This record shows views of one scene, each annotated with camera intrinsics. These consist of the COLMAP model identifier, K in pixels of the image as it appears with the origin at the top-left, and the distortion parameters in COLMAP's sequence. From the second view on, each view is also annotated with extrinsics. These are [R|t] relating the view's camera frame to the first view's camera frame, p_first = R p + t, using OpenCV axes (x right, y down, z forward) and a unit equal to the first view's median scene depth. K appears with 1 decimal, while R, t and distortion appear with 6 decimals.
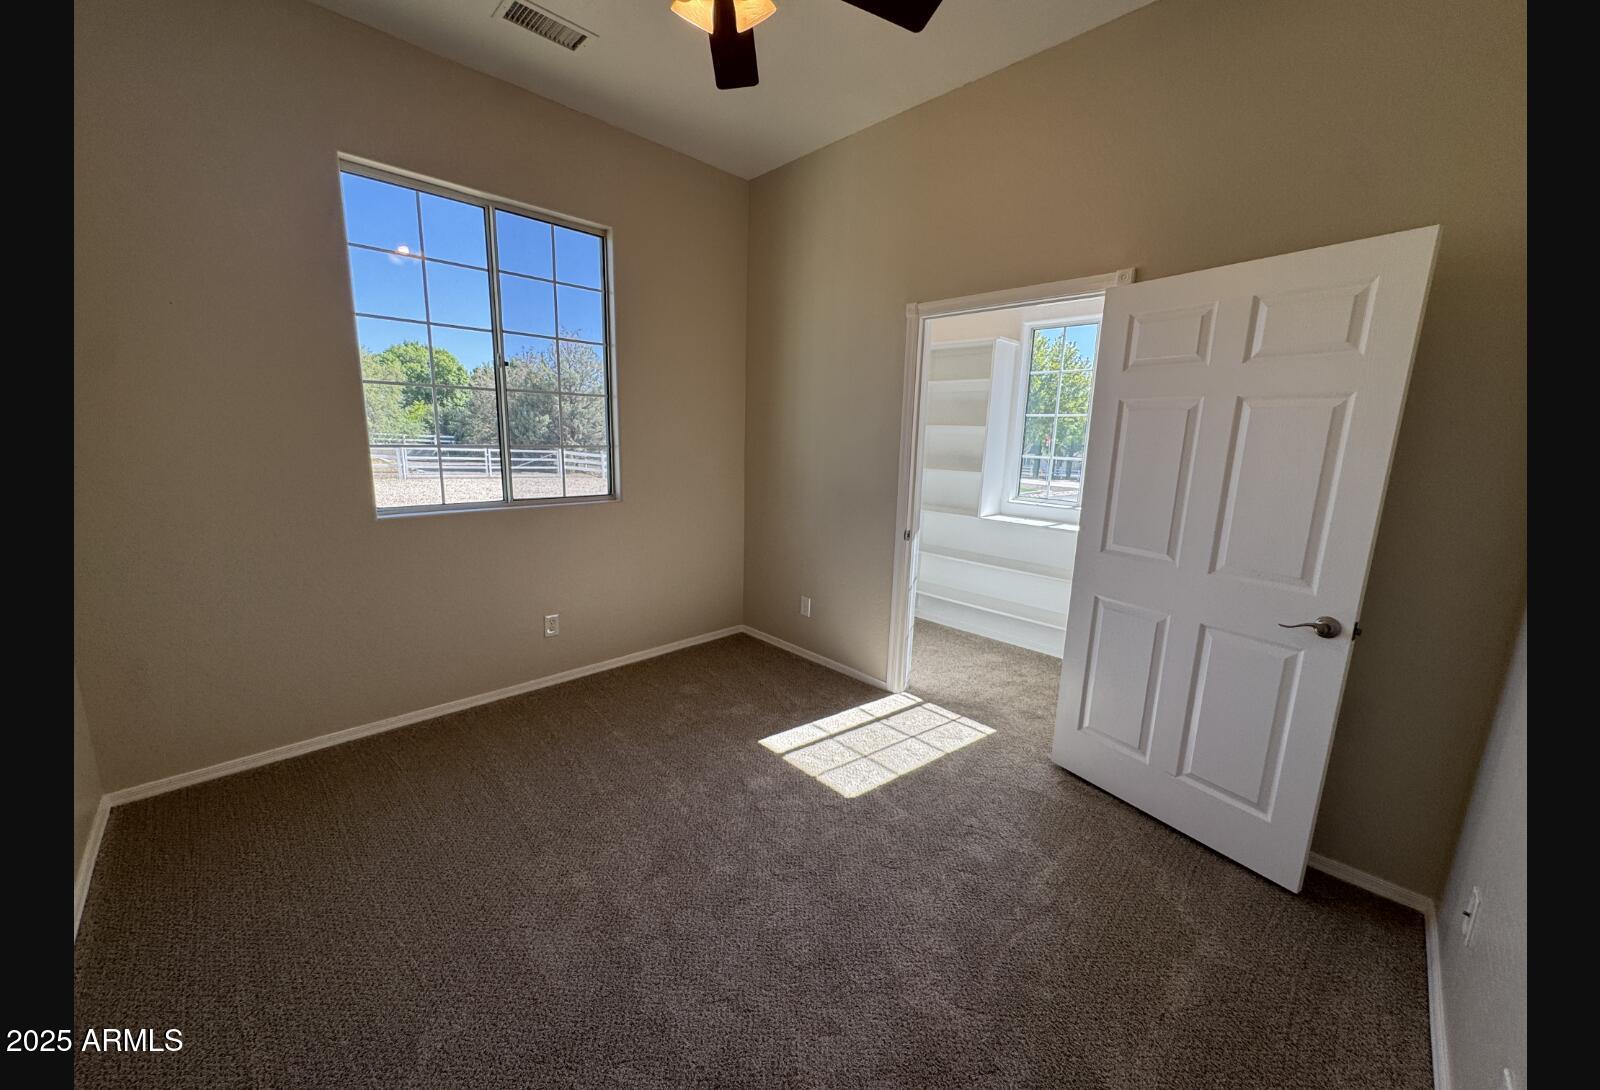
lens RADIAL K [[581.6, 0, 798.7], [0, 581.6, 541.7], [0, 0, 1]] dist [-0.003952, 0.000467]
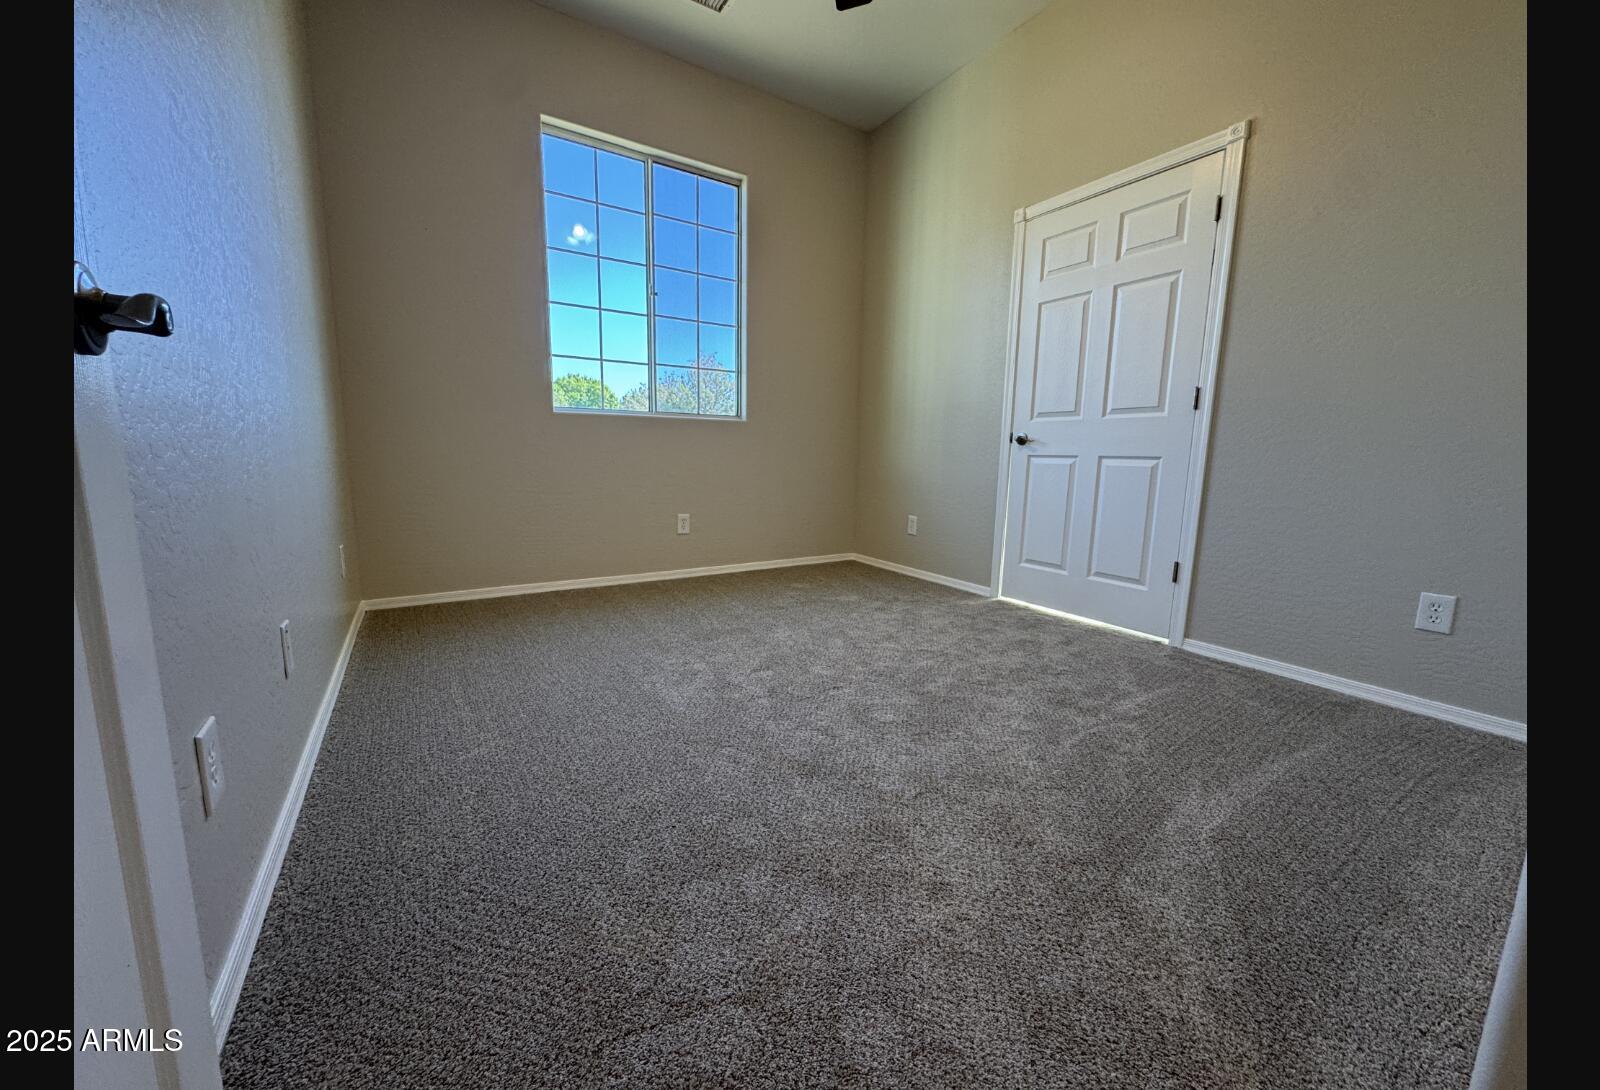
lens RADIAL K [[581.6, 0, 799.5], [0, 581.6, 544.3], [0, 0, 1]] dist [-0.003952, 0.000467]
pose [[0.978686, 0.022446, -0.204133, 0.038713], [-0.030513, 0.998869, -0.036458, 0.270115], [0.203084, 0.041910, 0.978264, -0.084059]]
